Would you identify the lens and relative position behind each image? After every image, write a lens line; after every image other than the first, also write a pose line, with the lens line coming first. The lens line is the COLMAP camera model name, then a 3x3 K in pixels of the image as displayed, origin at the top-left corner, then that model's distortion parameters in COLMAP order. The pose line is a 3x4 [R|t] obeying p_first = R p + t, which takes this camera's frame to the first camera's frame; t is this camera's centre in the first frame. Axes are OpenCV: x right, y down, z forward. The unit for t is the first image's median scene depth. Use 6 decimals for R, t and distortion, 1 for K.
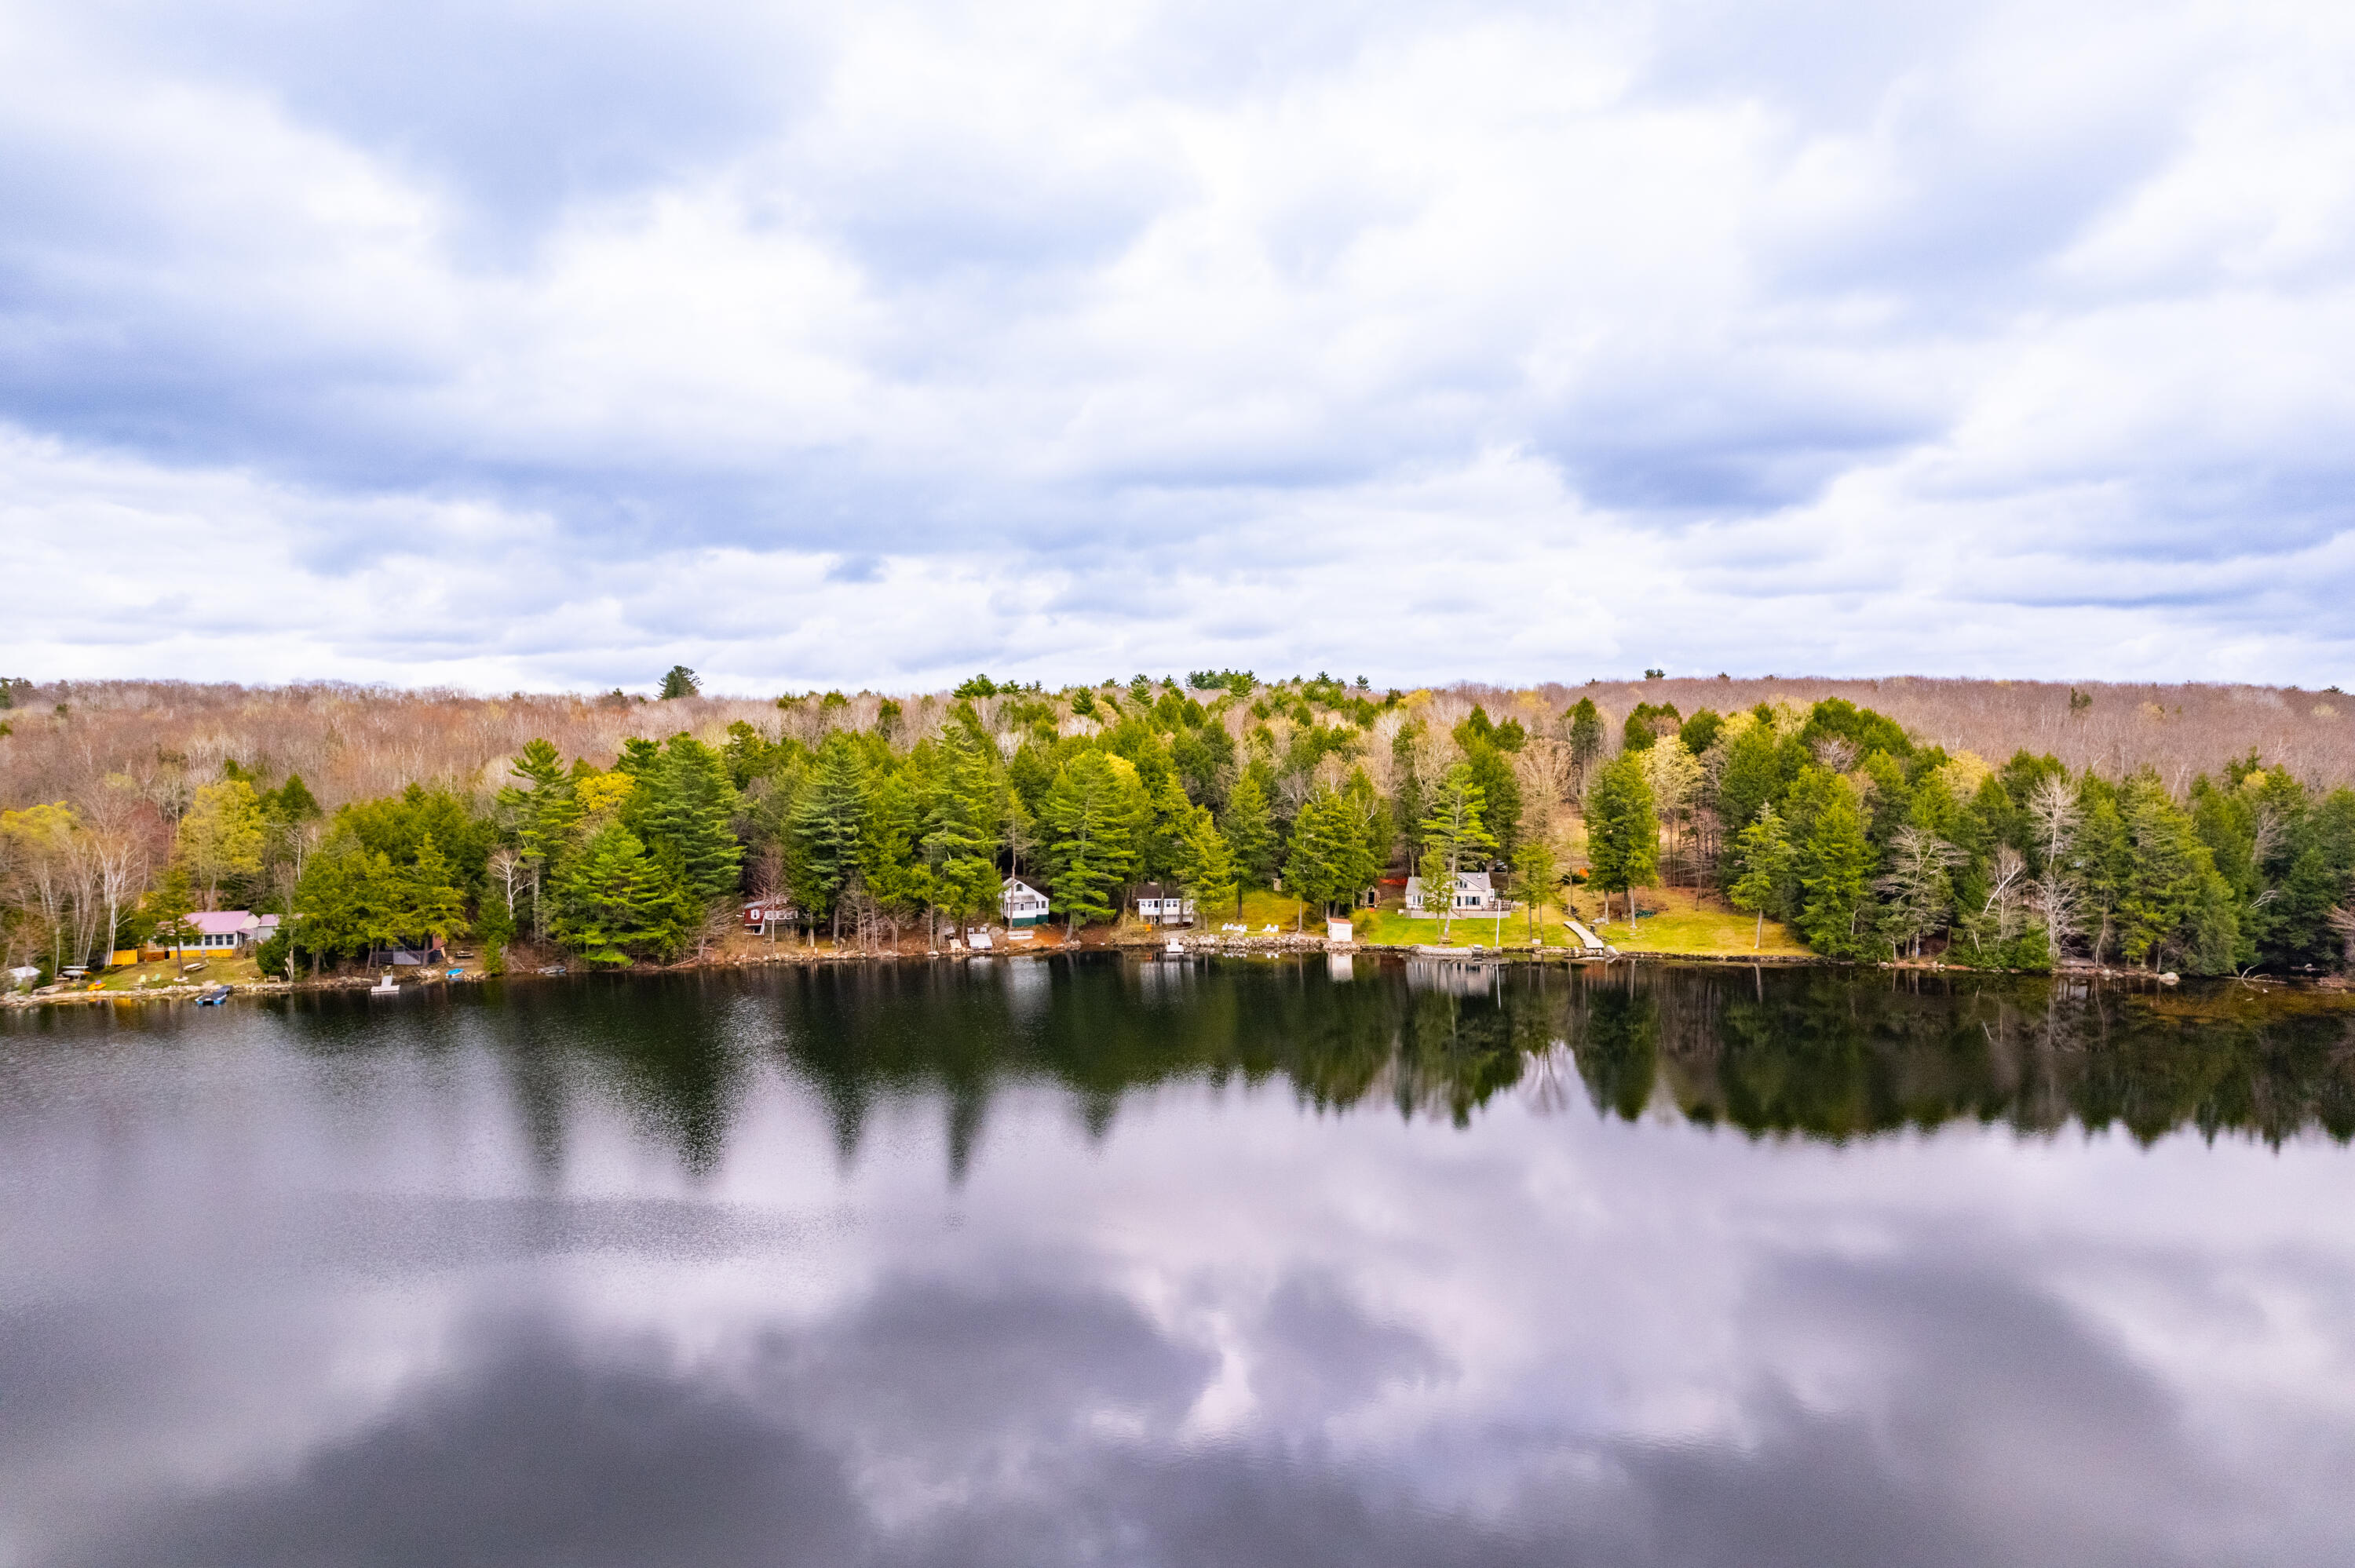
lens RADIAL K [[1513.9, 0, 1173.3], [0, 1513.9, 799.9], [0, 0, 1]] dist [-0.081607, 0.071069]
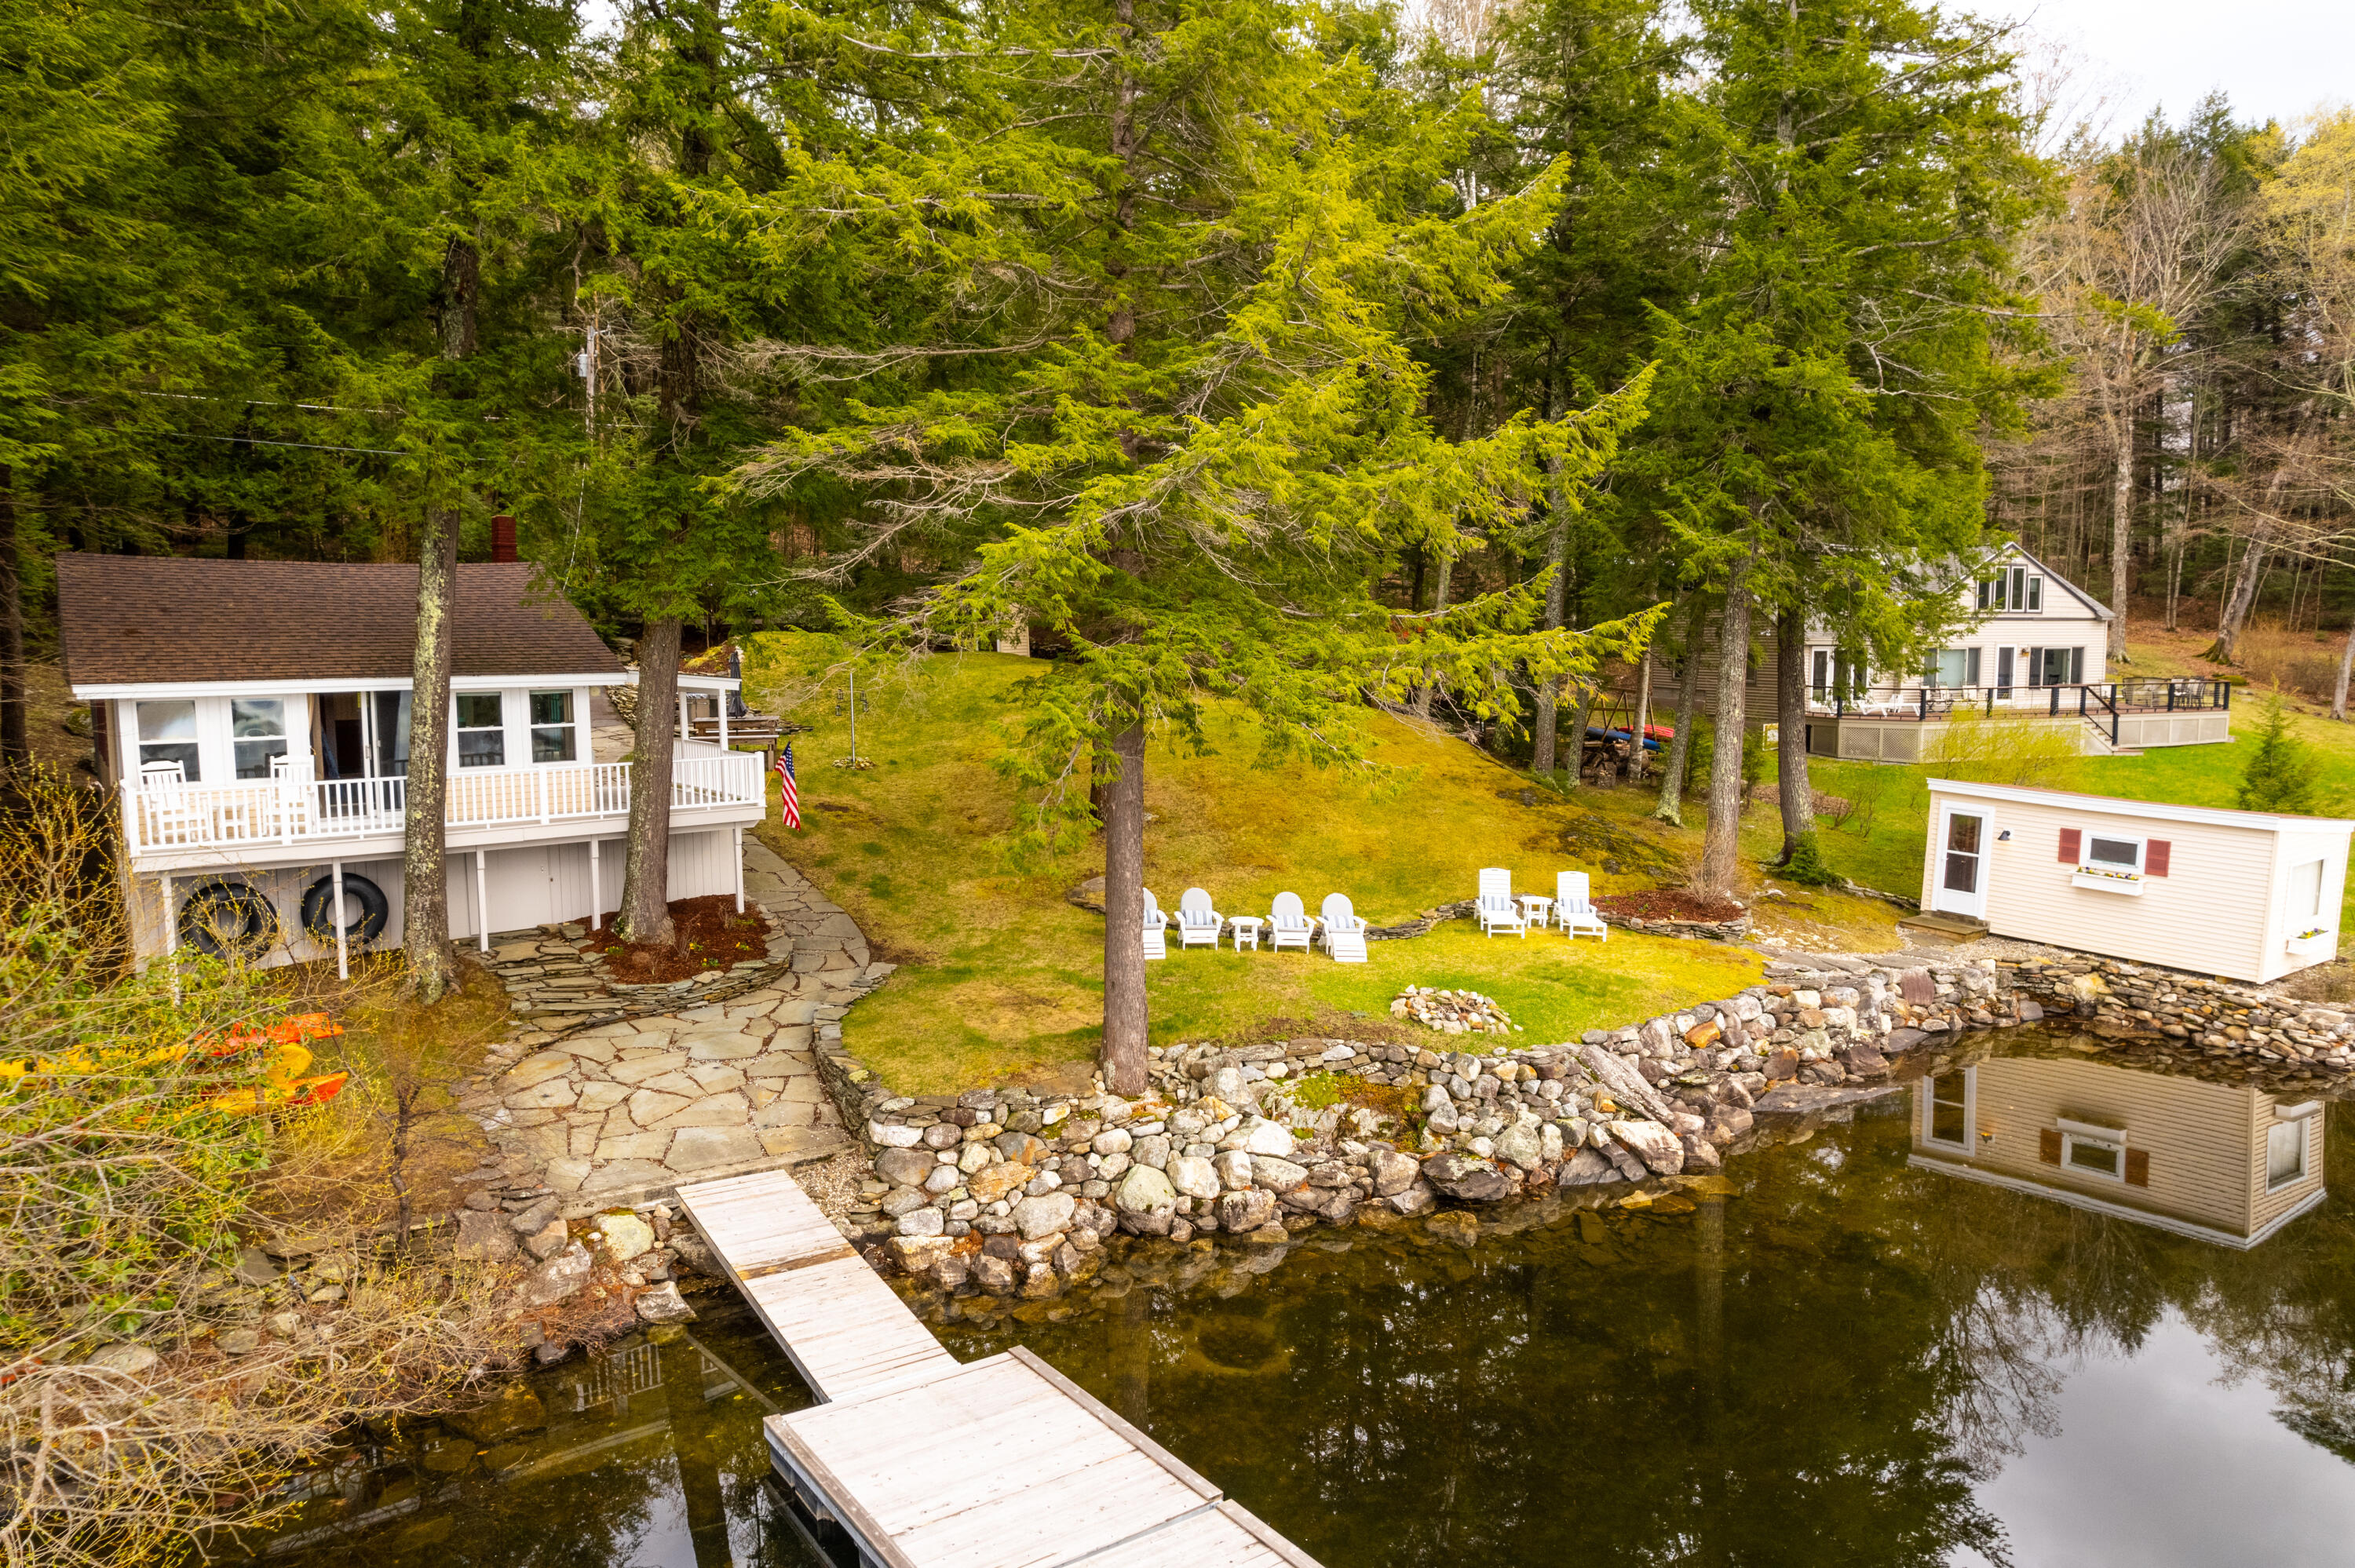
lens RADIAL K [[1513.9, 0, 1173.3], [0, 1513.9, 799.9], [0, 0, 1]] dist [-0.081607, 0.071069]
pose [[0.824826, -0.059913, 0.562203, -0.020815], [0.014157, 0.996246, 0.085398, 0.067904], [-0.565209, -0.062480, 0.822578, 0.928779]]
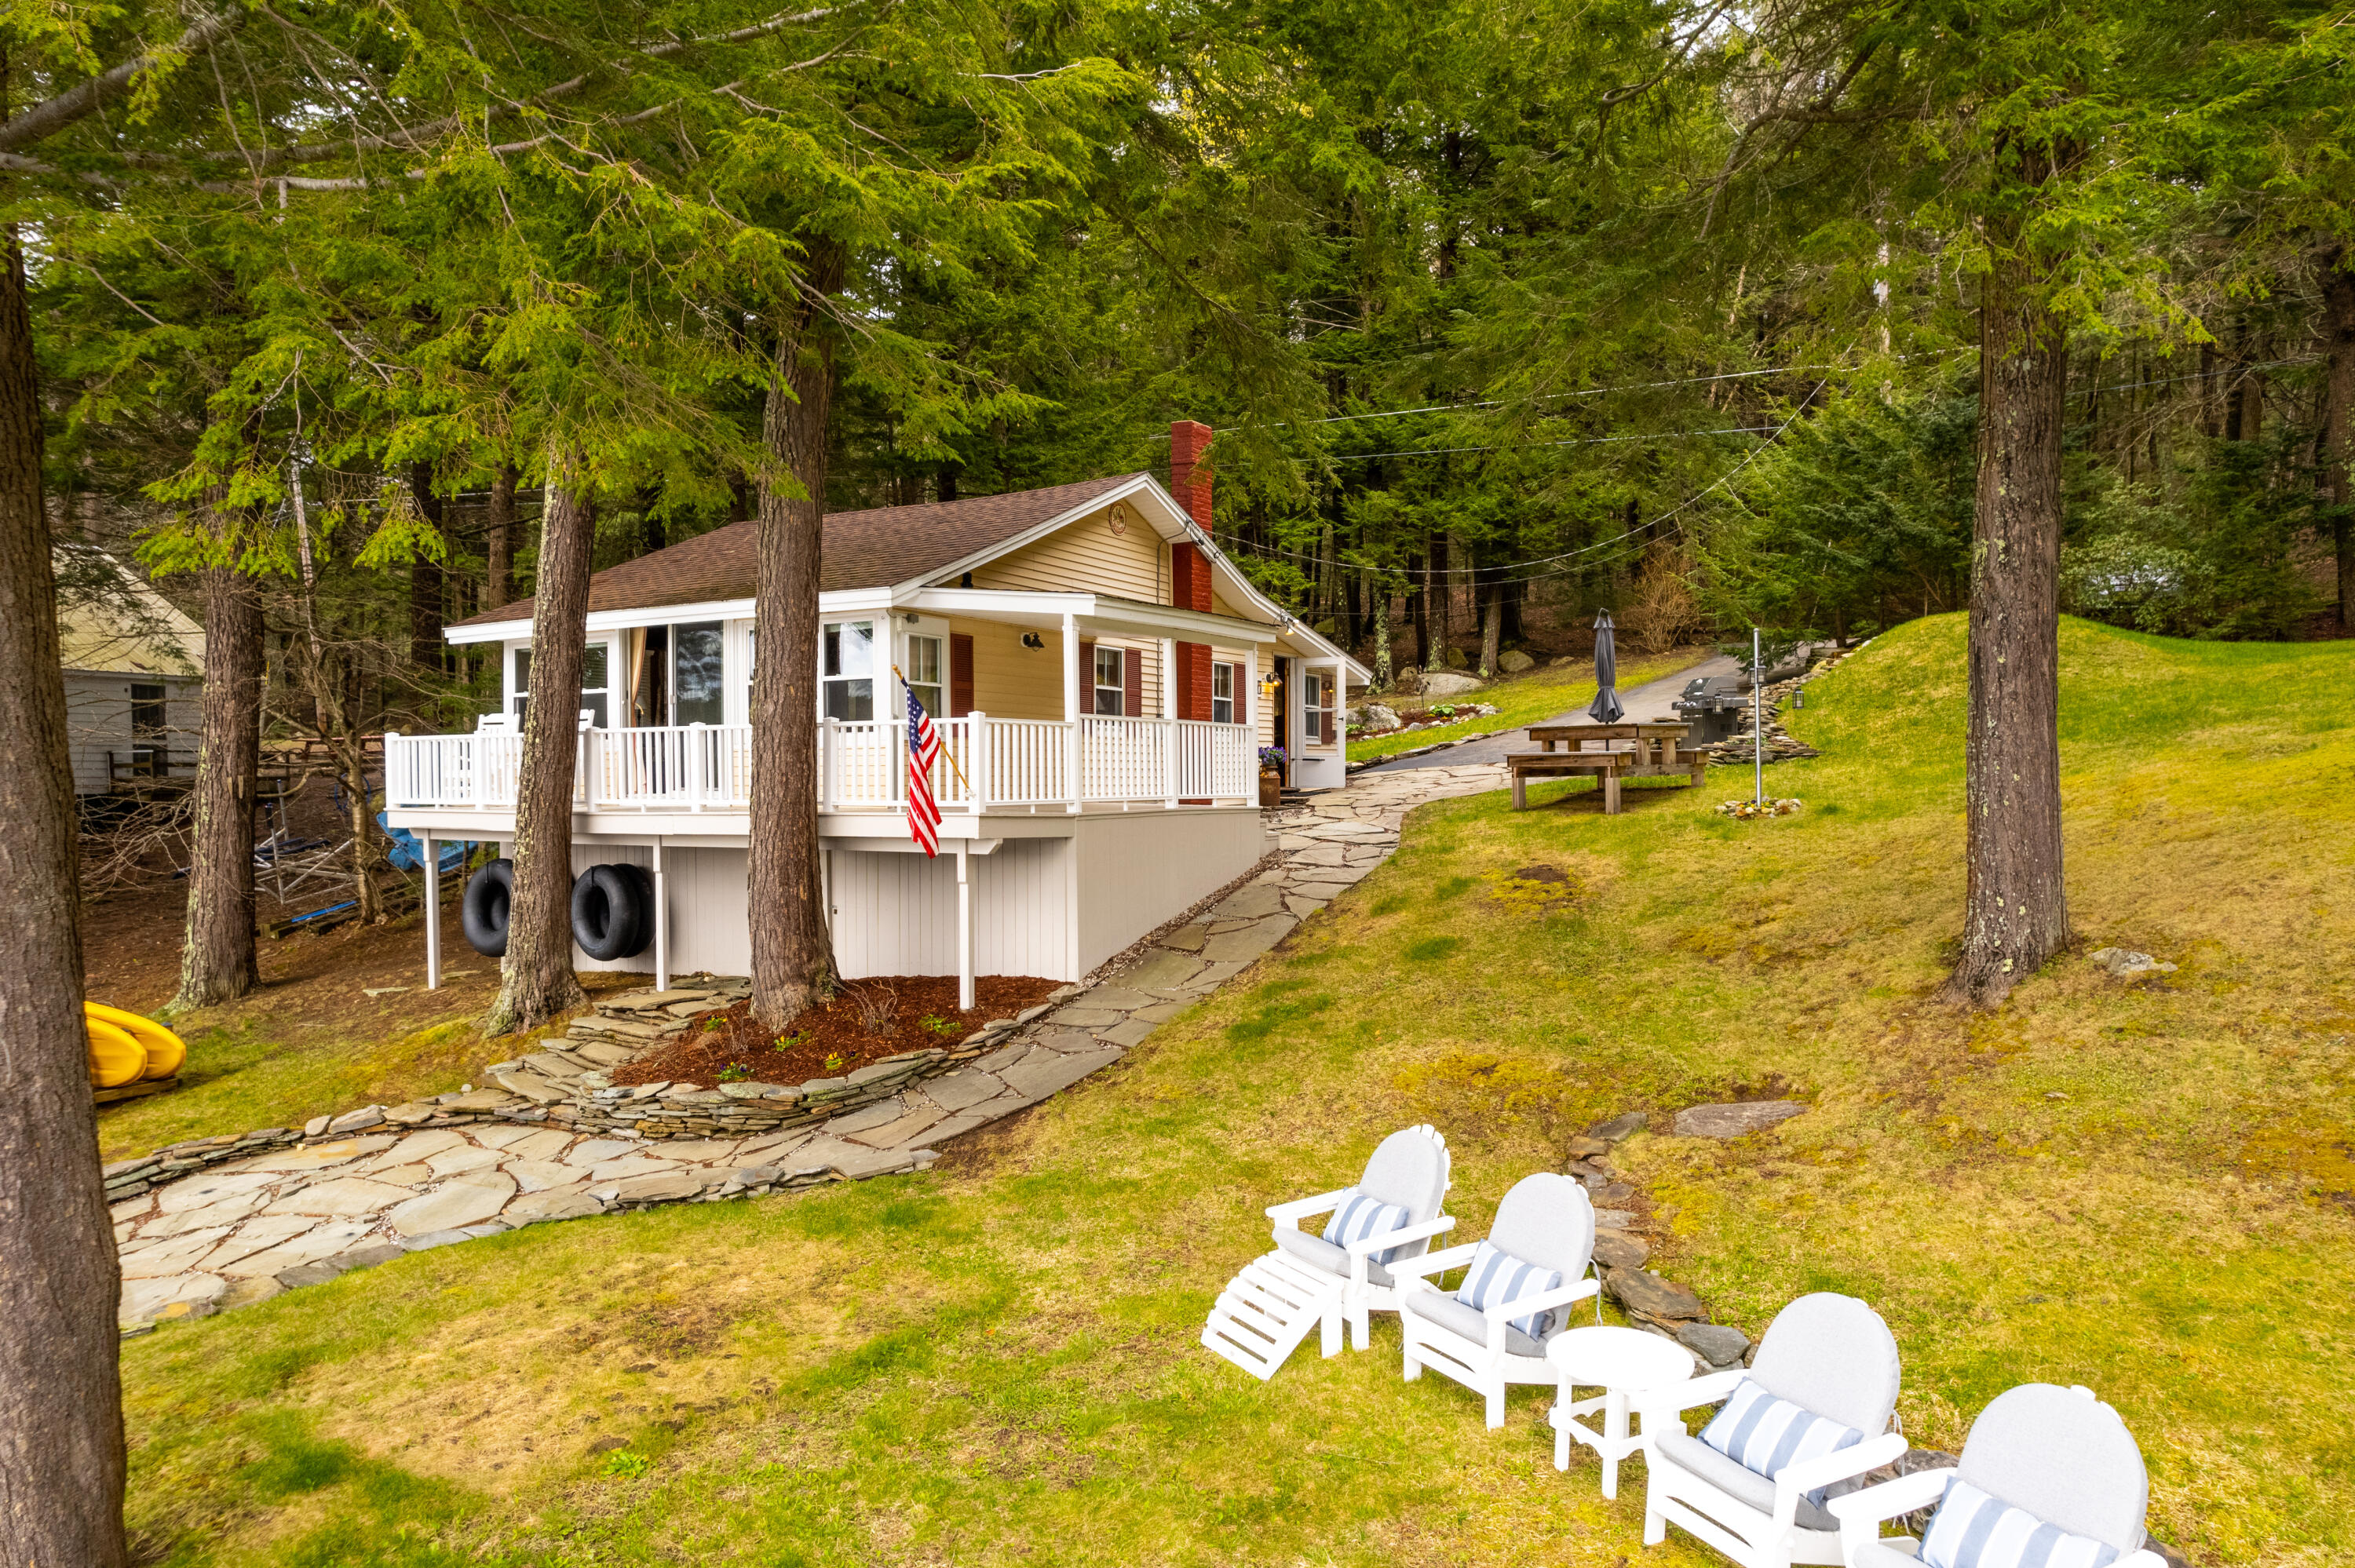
lens RADIAL K [[1513.9, 0, 1173.3], [0, 1513.9, 799.9], [0, 0, 1]] dist [-0.081607, 0.071069]
pose [[0.841445, 0.013216, -0.540182, 0.048443], [-0.015048, 0.999886, 0.001024, 0.075899], [0.540134, 0.007267, 0.841548, 0.986034]]
